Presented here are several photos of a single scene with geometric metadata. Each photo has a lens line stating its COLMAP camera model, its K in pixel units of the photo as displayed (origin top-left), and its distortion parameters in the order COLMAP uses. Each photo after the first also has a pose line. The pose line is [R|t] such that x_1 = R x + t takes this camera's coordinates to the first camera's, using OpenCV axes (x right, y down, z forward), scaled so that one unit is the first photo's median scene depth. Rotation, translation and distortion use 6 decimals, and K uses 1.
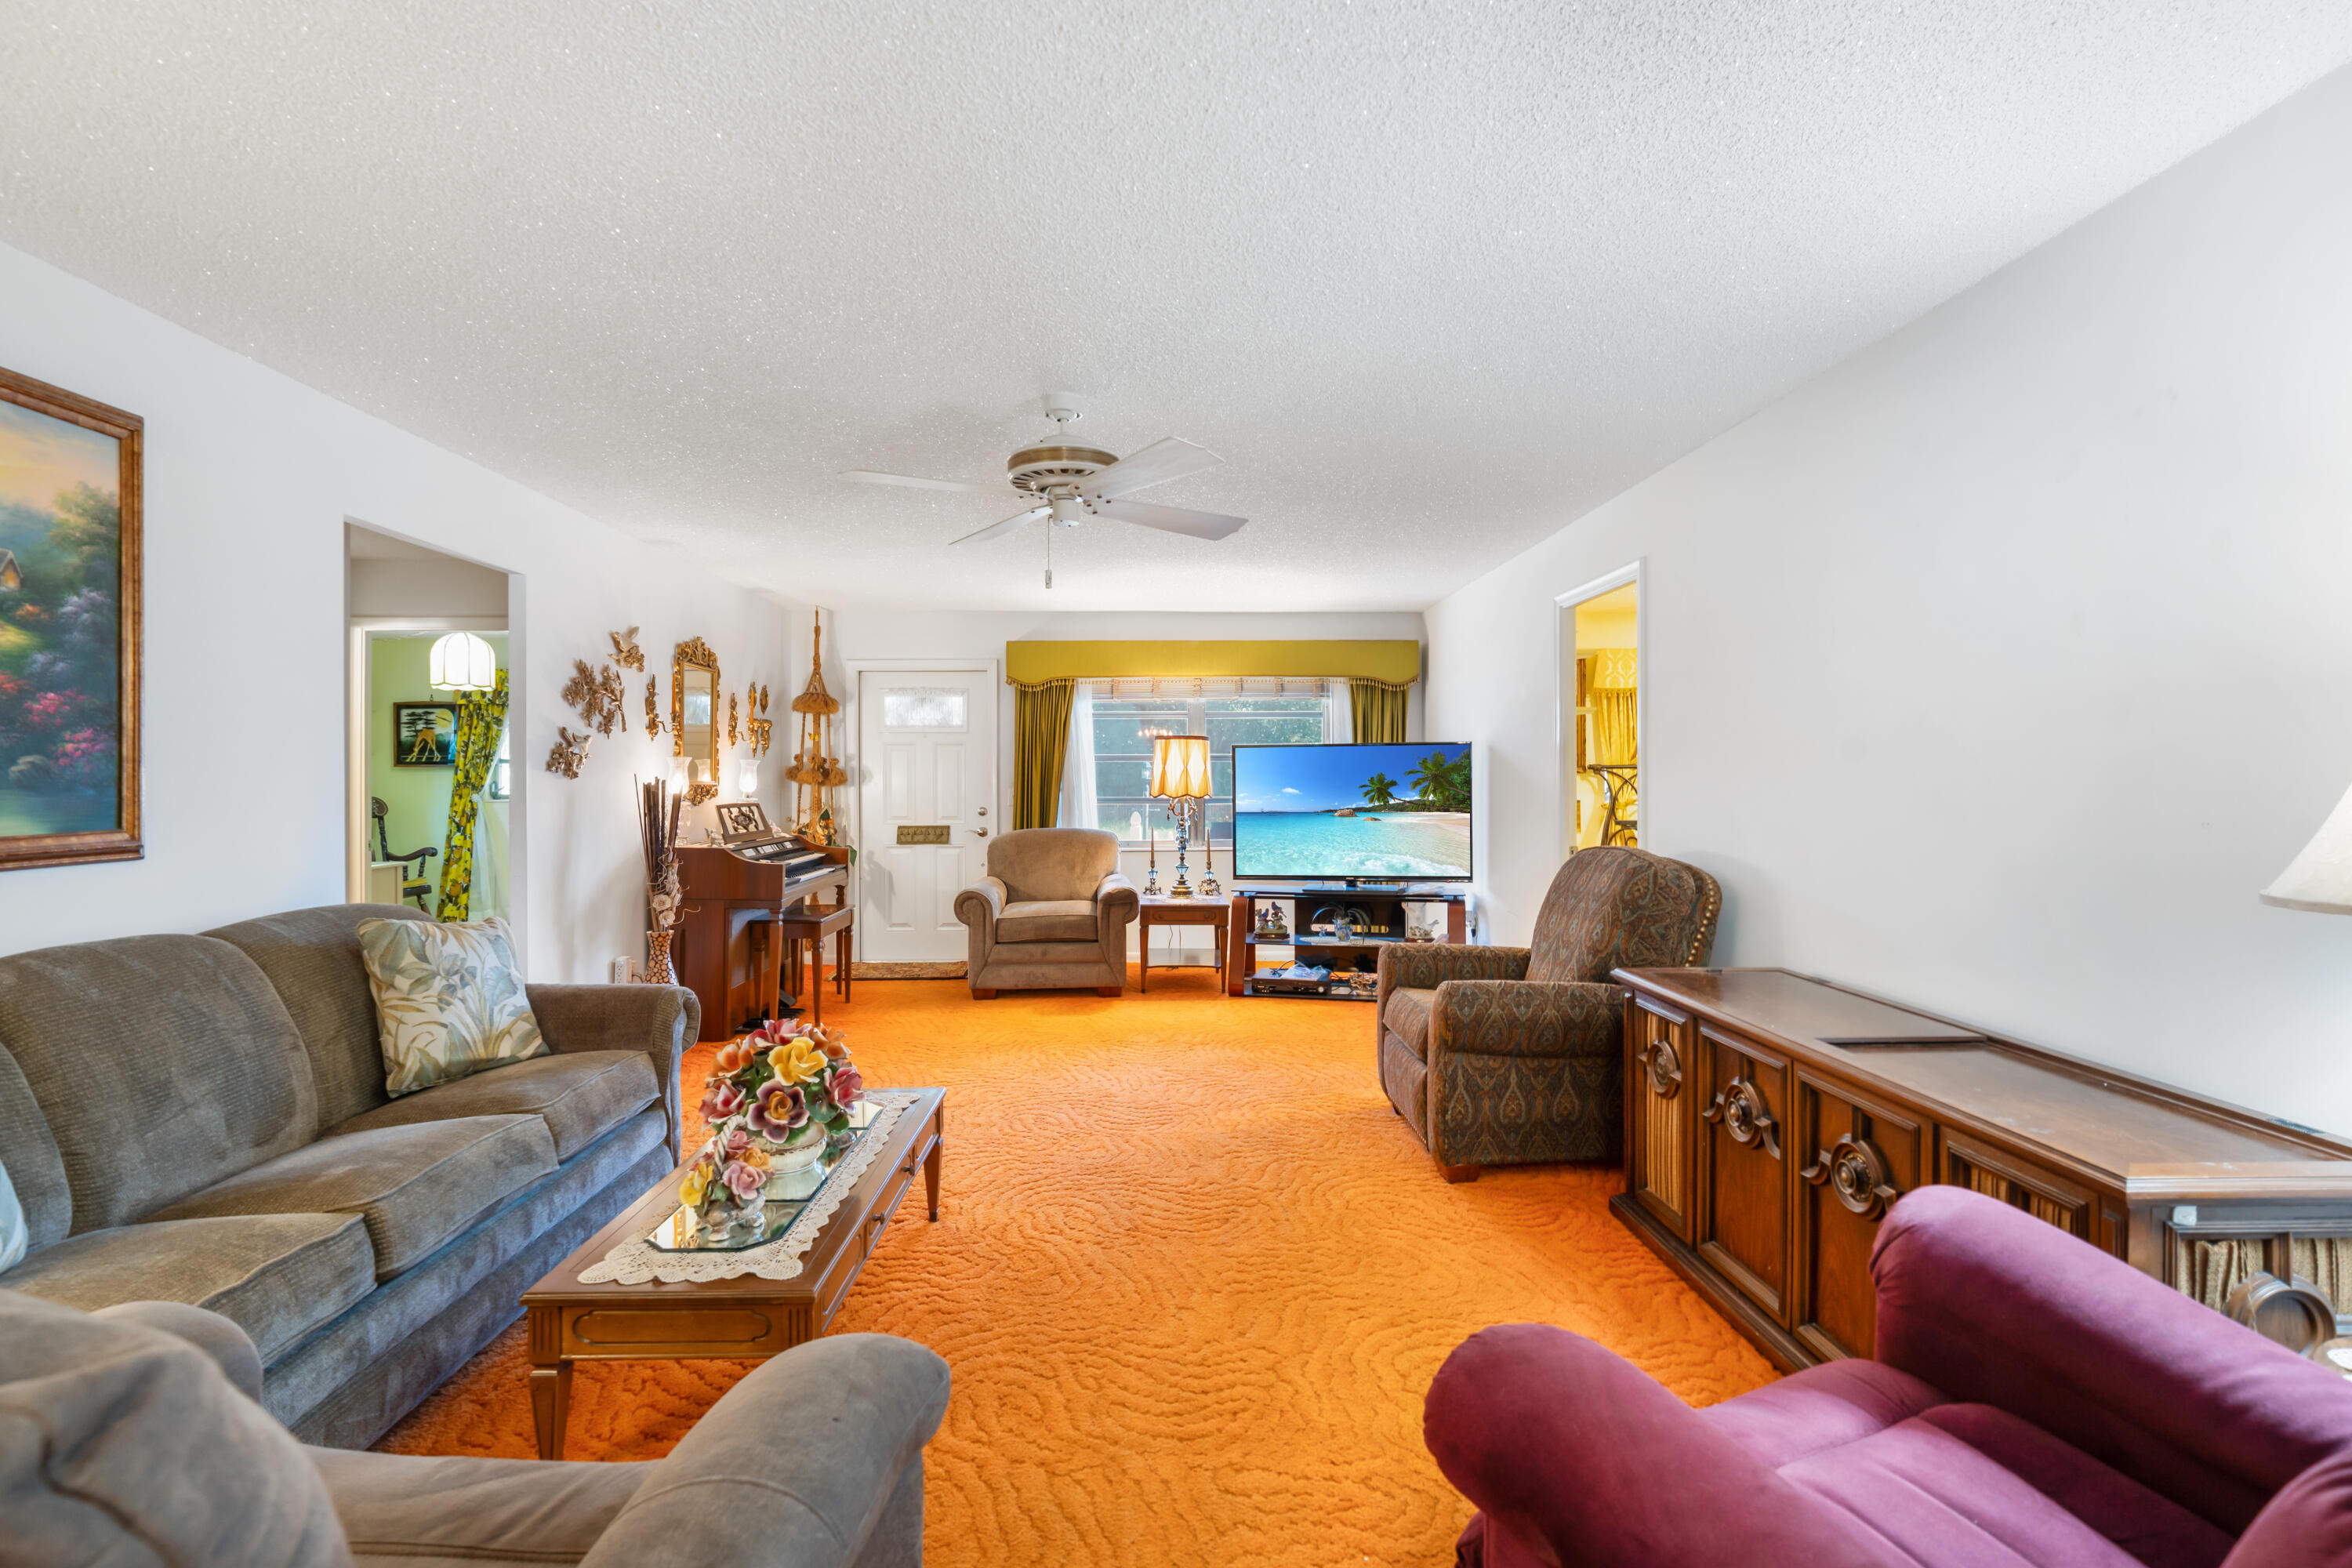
lens RADIAL K [[1085.4, 0, 1171.0], [0, 1085.4, 780.5], [0, 0, 1]] dist [-0.001099, 0.000997]
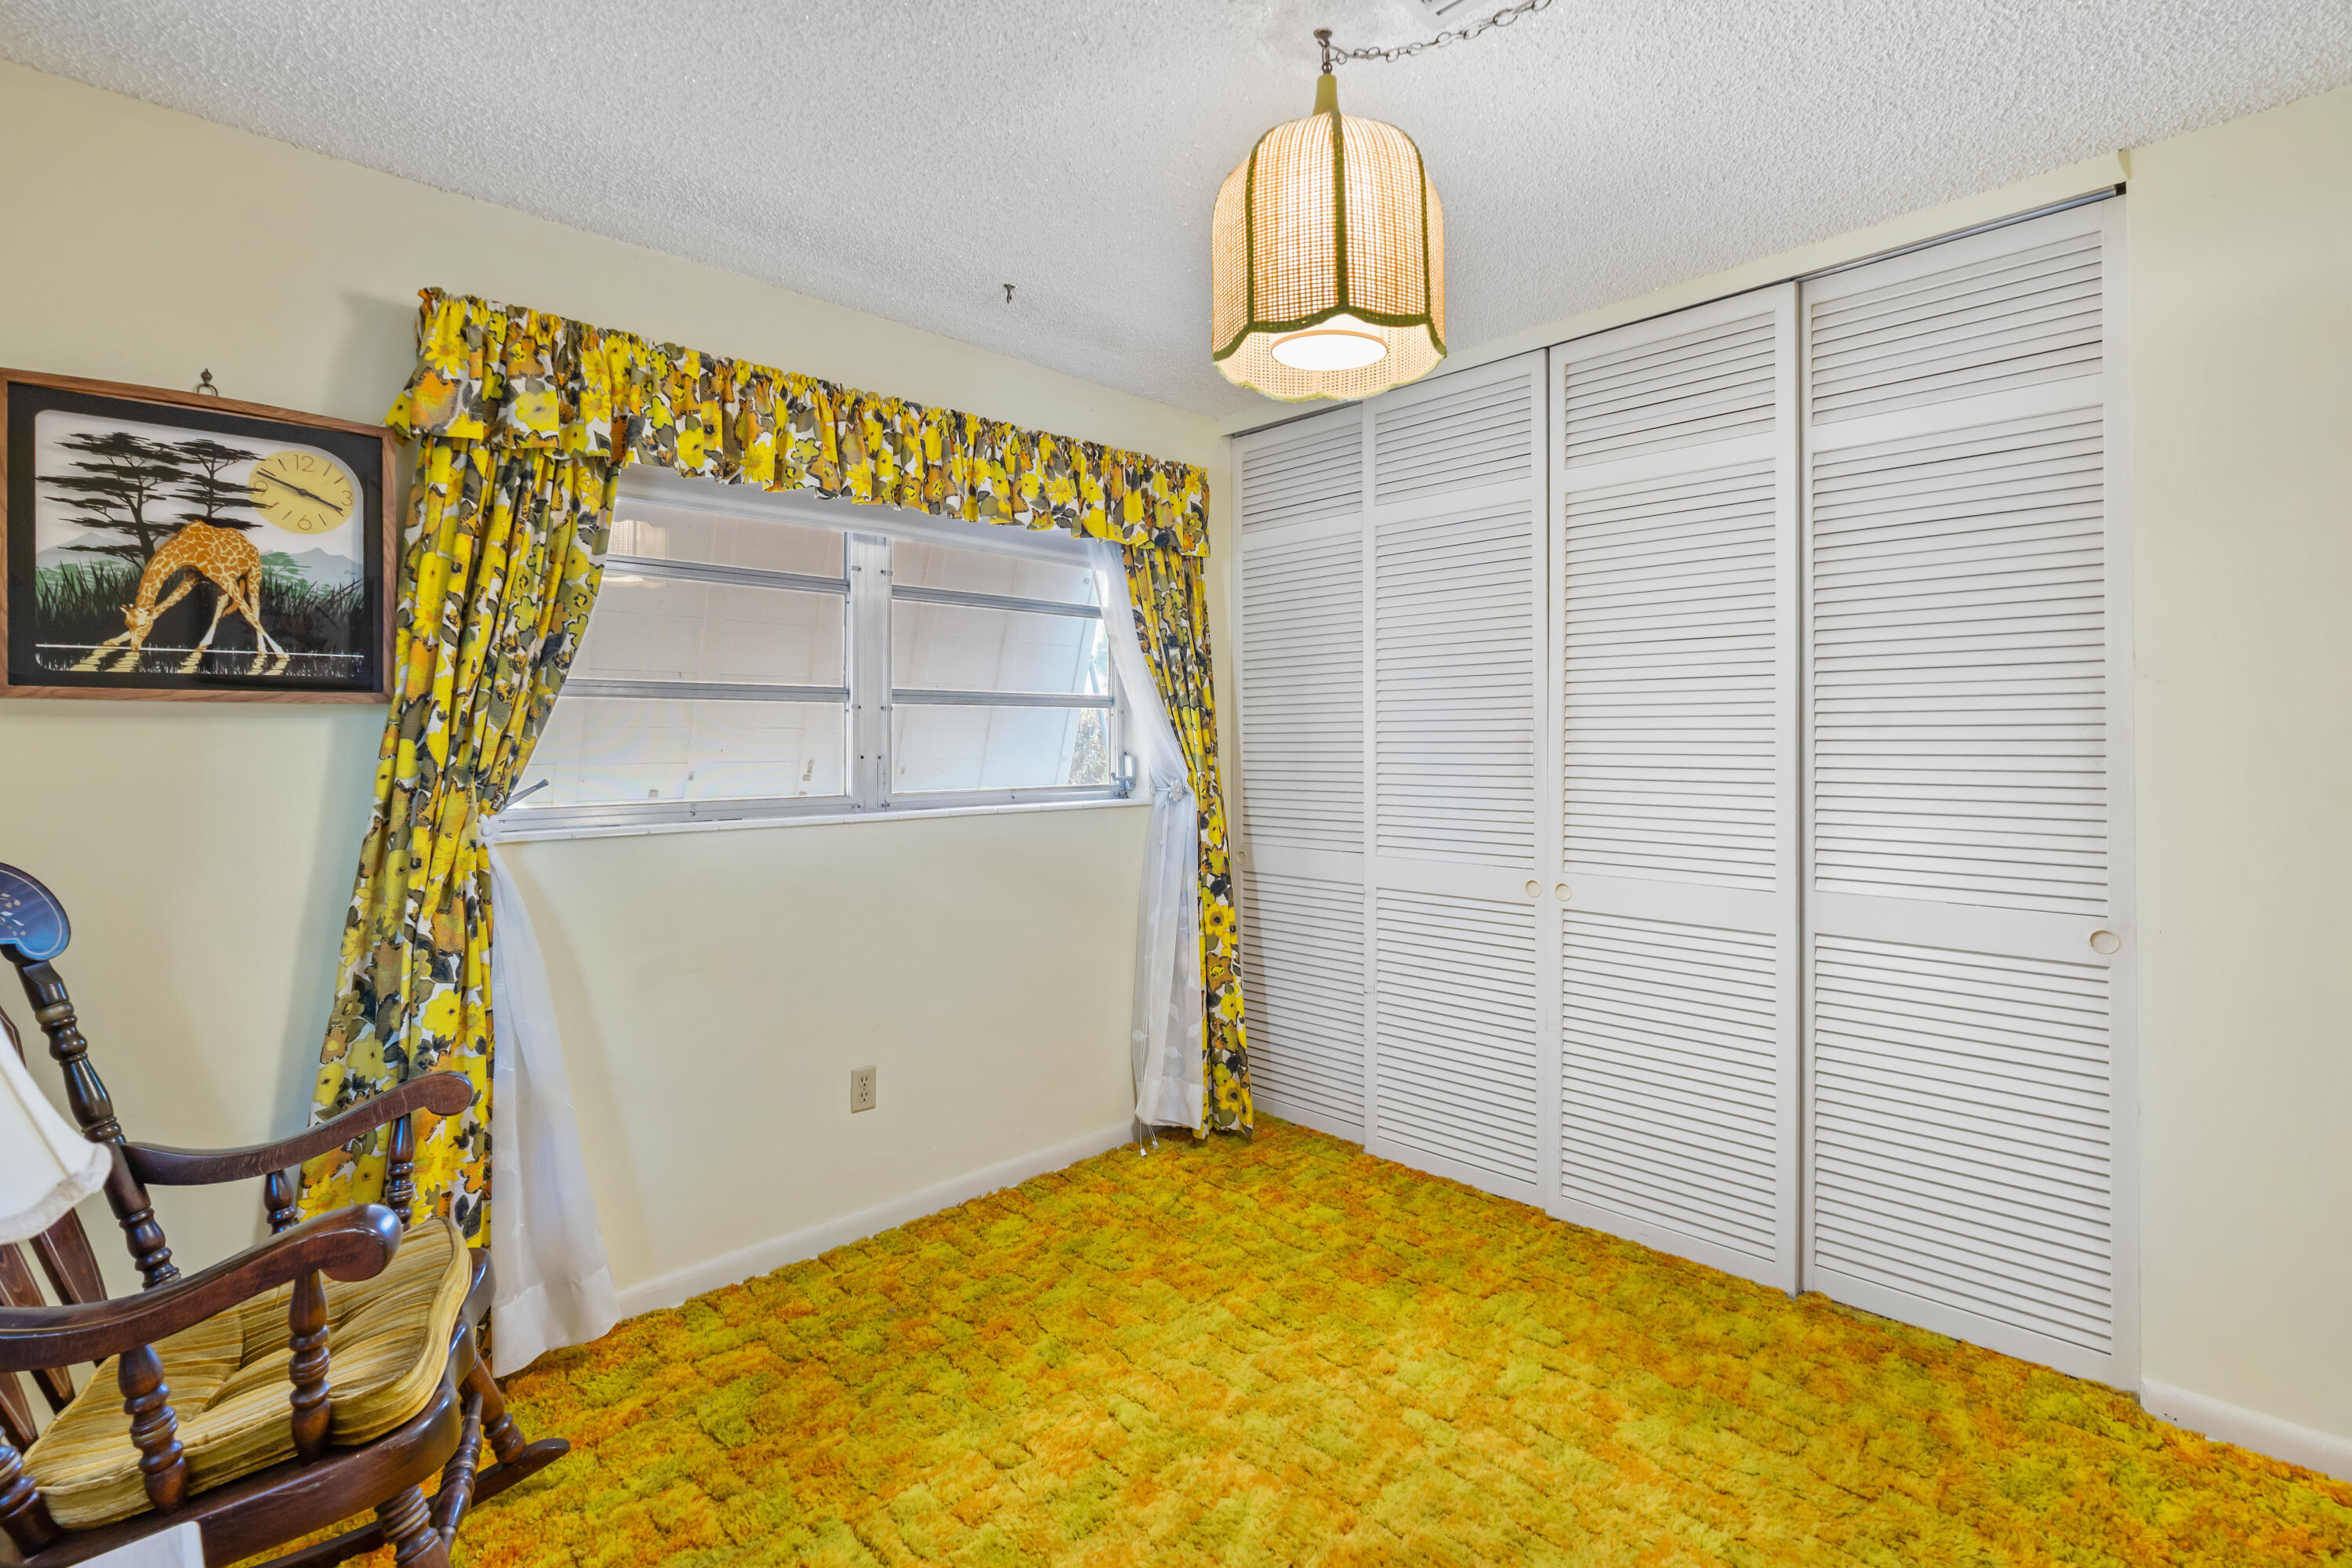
lens RADIAL K [[1103.7, 0, 1180.7], [0, 1103.7, 730.8], [0, 0, 1]] dist [-0.000702, 0.000535]
pose [[0.719277, 0.002398, 0.694719, -0.703653], [0.003788, 0.999966, -0.007373, -0.004172], [-0.694713, 0.007935, 0.719243, 0.712321]]
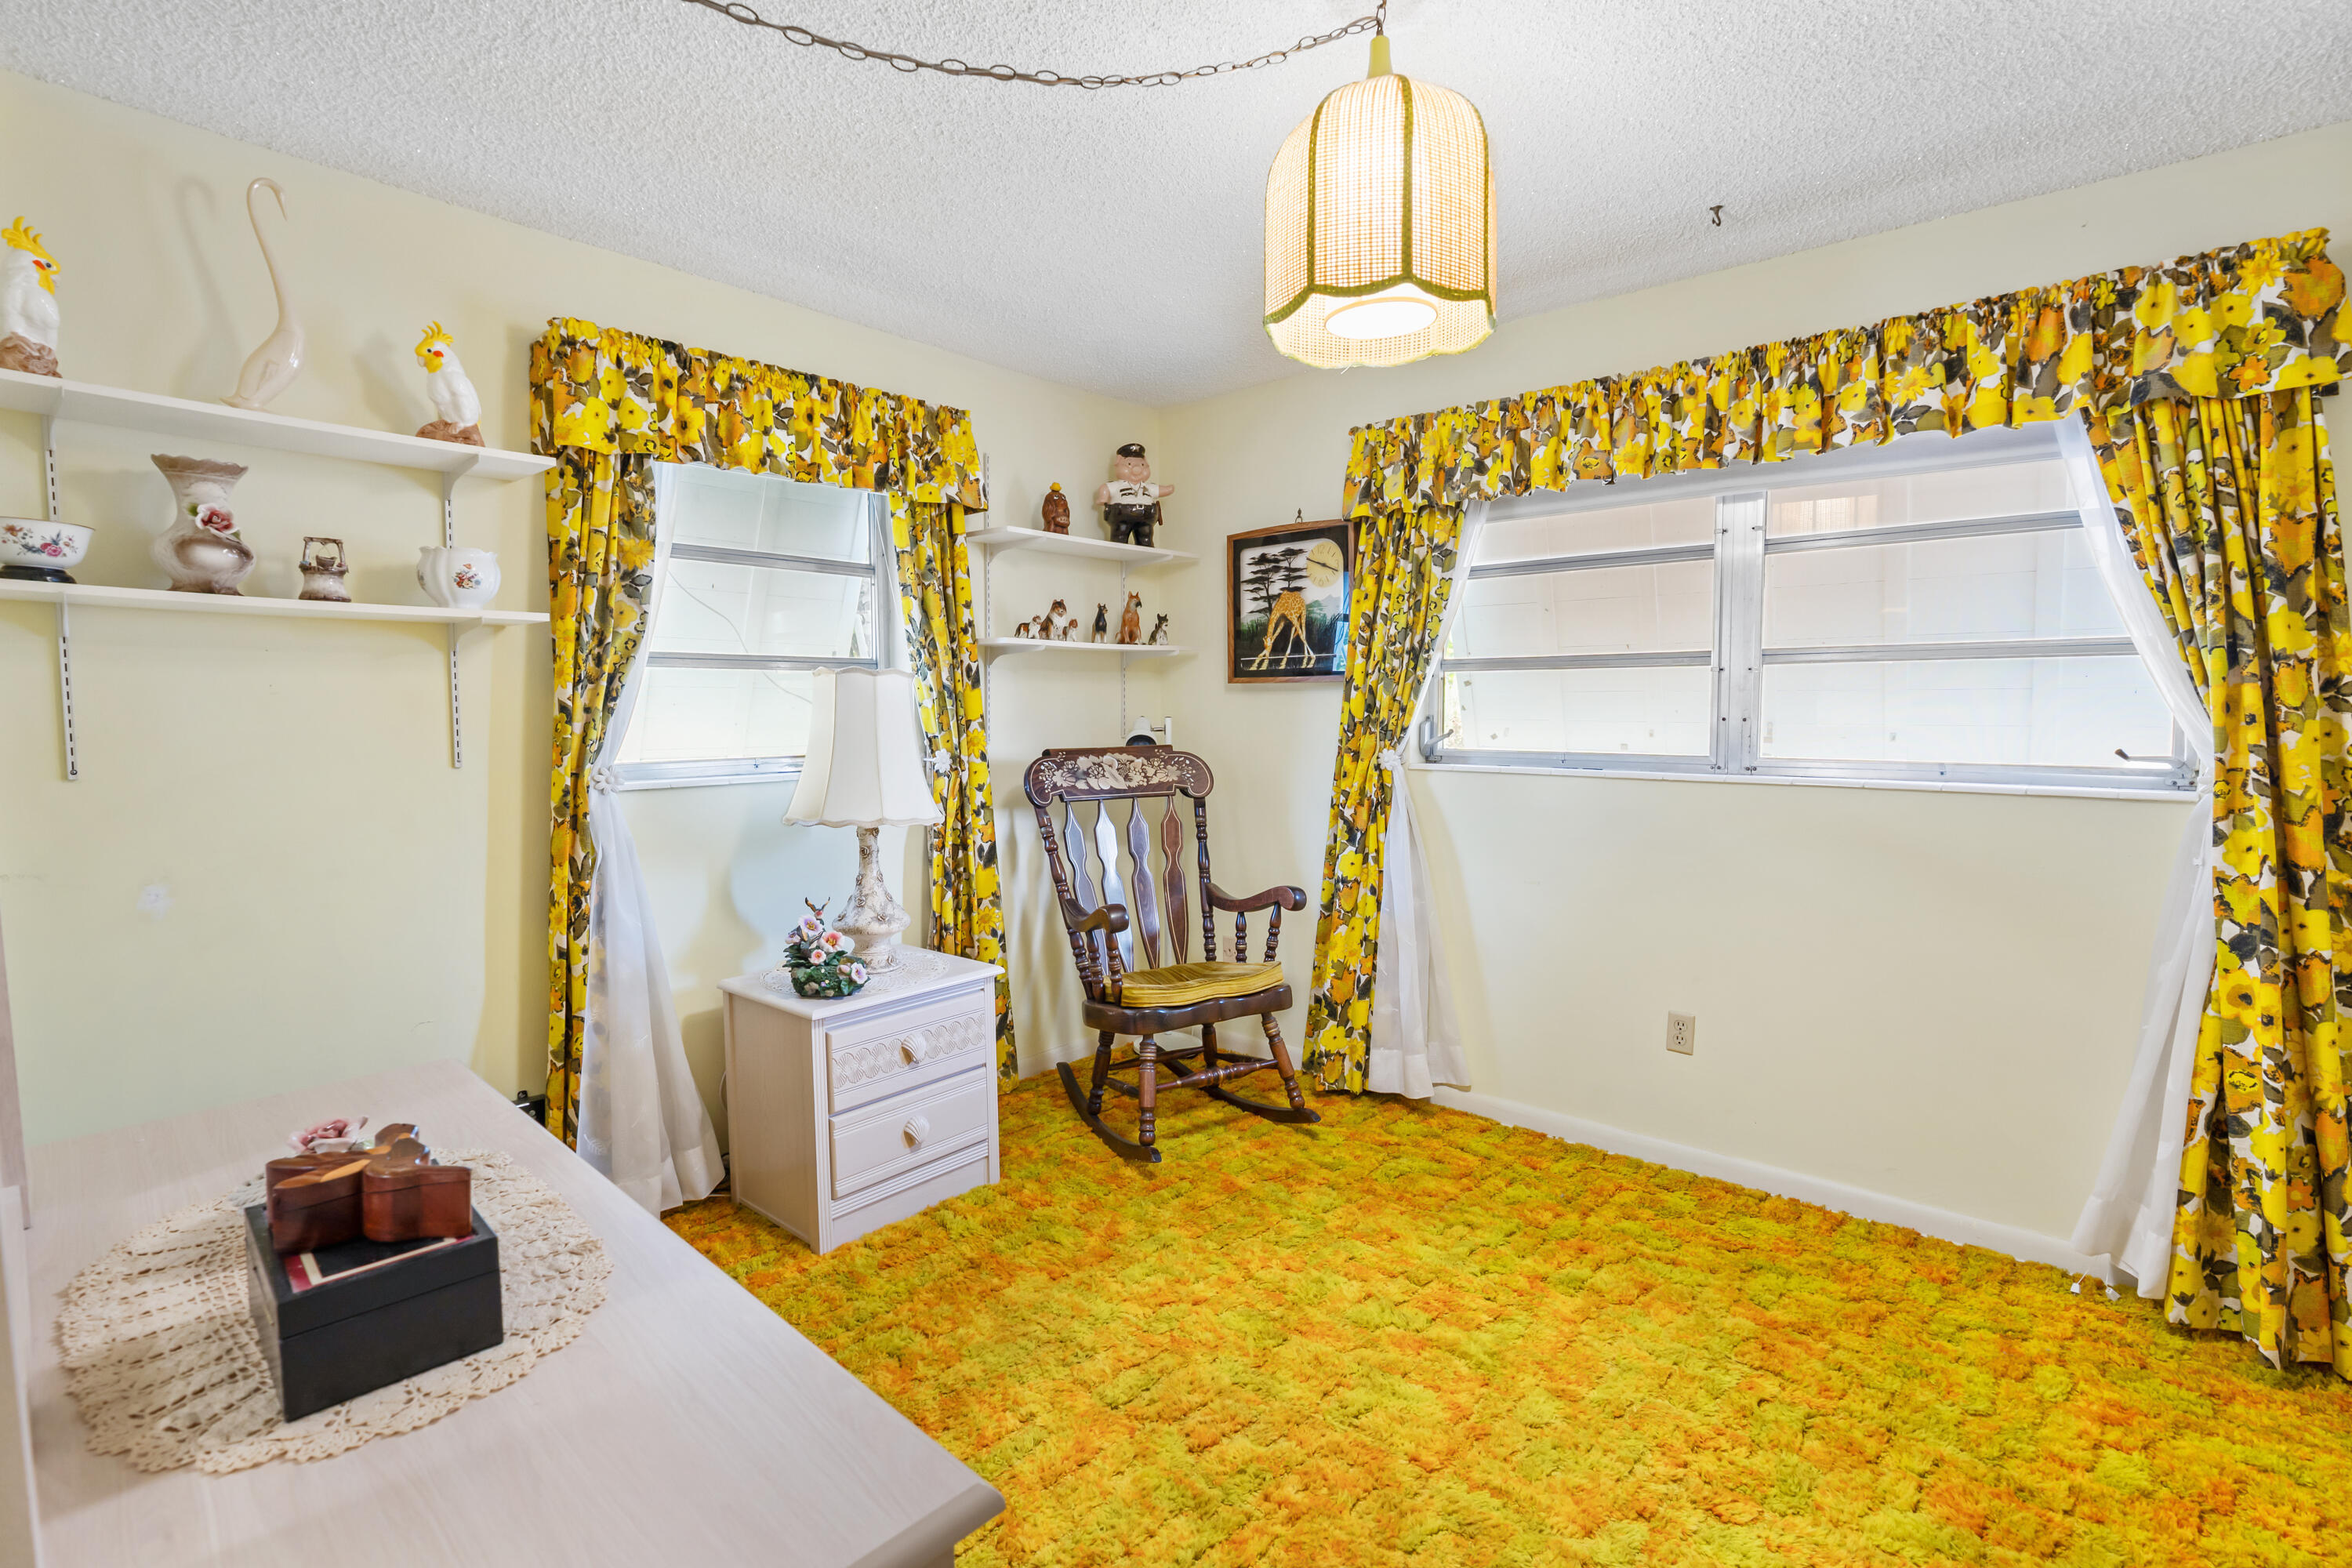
lens RADIAL K [[1085.4, 0, 1171.0], [0, 1085.4, 780.5], [0, 0, 1]] dist [-0.001099, 0.000997]
pose [[0.739155, 0.044676, -0.672052, -0.436417], [0.002068, 0.997642, 0.068595, -0.003396], [0.673532, -0.052092, 0.737320, 0.659335]]
